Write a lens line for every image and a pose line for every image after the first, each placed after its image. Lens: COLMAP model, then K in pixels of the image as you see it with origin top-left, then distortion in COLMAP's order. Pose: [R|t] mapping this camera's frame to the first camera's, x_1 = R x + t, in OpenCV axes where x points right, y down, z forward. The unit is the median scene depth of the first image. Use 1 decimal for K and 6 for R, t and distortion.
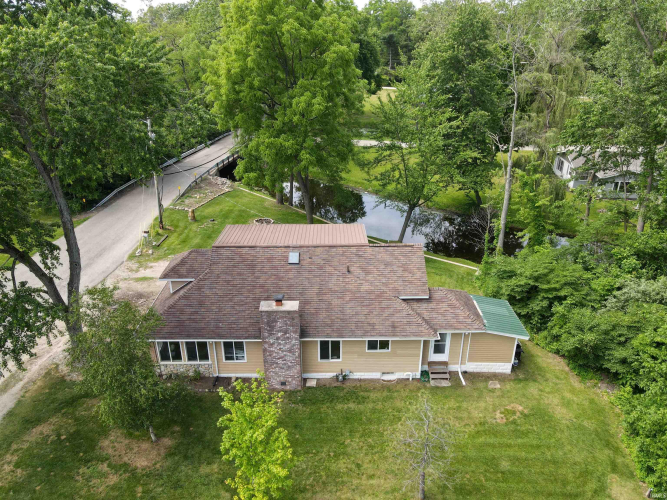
lens RADIAL K [[469.9, 0, 333.0], [0, 469.9, 249.2], [0, 0, 1]] dist [0.000702, 0.001286]
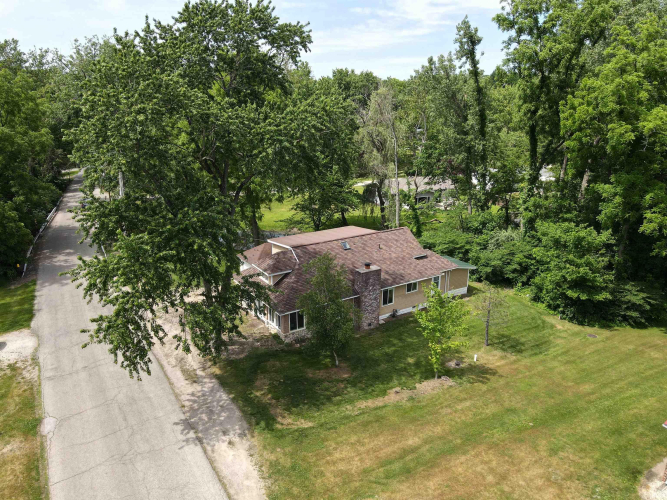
lens RADIAL K [[469.9, 0, 333.9], [0, 469.9, 250.4], [0, 0, 1]] dist [0.000702, 0.001286]
pose [[0.851836, -0.157044, 0.499713, -0.887228], [0.216729, 0.974178, -0.063293, 0.123096], [-0.476870, 0.162217, 0.863876, -0.265507]]
